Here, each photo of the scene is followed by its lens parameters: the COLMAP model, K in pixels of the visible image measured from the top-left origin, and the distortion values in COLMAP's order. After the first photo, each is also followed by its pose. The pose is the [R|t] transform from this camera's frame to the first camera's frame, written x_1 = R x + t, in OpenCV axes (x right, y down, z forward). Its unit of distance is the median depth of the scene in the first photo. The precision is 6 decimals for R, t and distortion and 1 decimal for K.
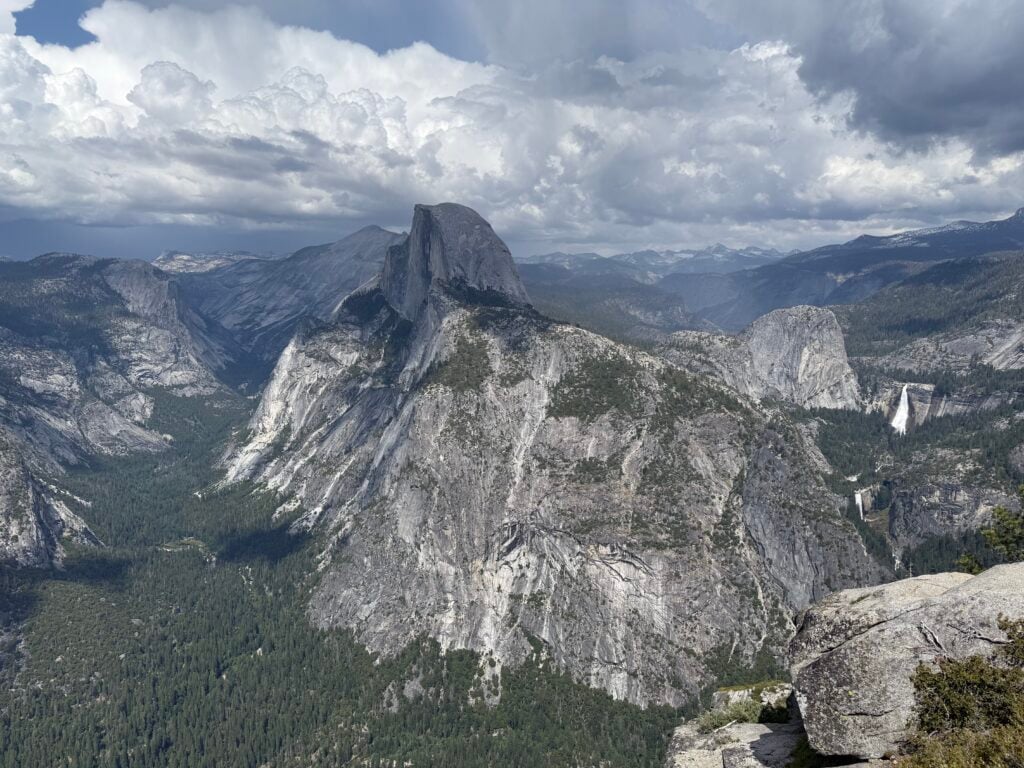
lens RADIAL K [[705.8, 0, 512.0], [0, 705.8, 384.0], [0, 0, 1]] dist [0.129384, -0.204325]
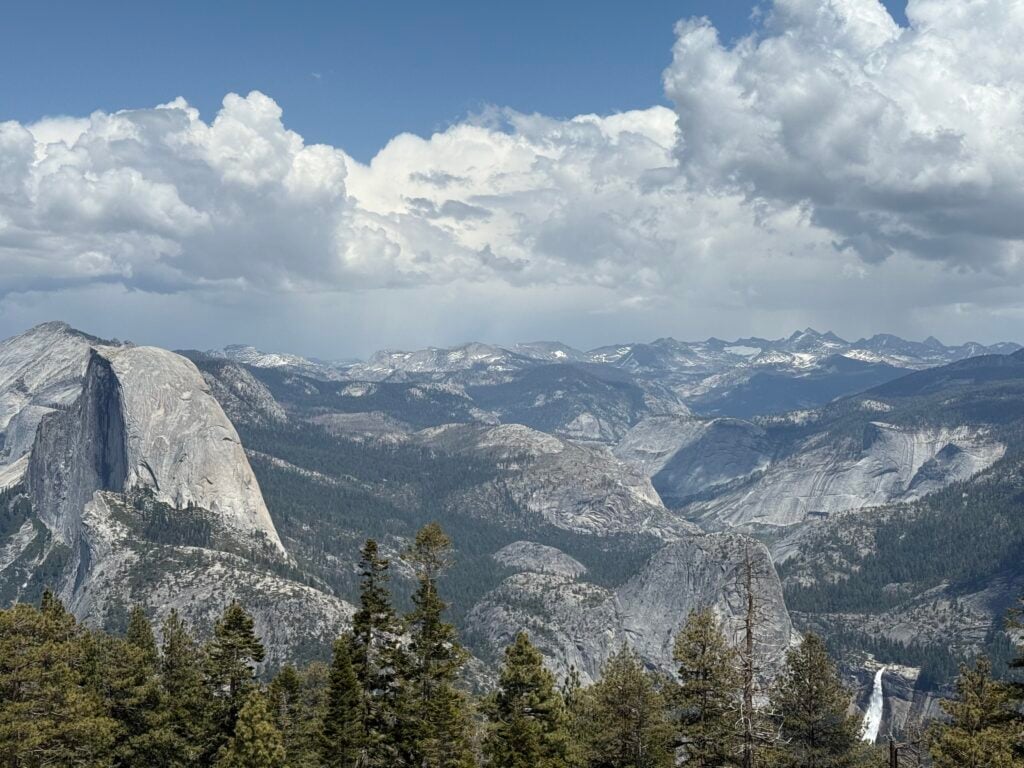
lens RADIAL K [[1682.7, 0, 537.9], [0, 1682.7, 385.2], [0, 0, 1]] dist [0.189604, -0.221214]
pose [[0.998792, 0.006965, 0.048647, 0.195019], [-0.000732, 0.991903, -0.126992, -0.055611], [-0.049138, 0.126803, 0.990710, -0.462286]]
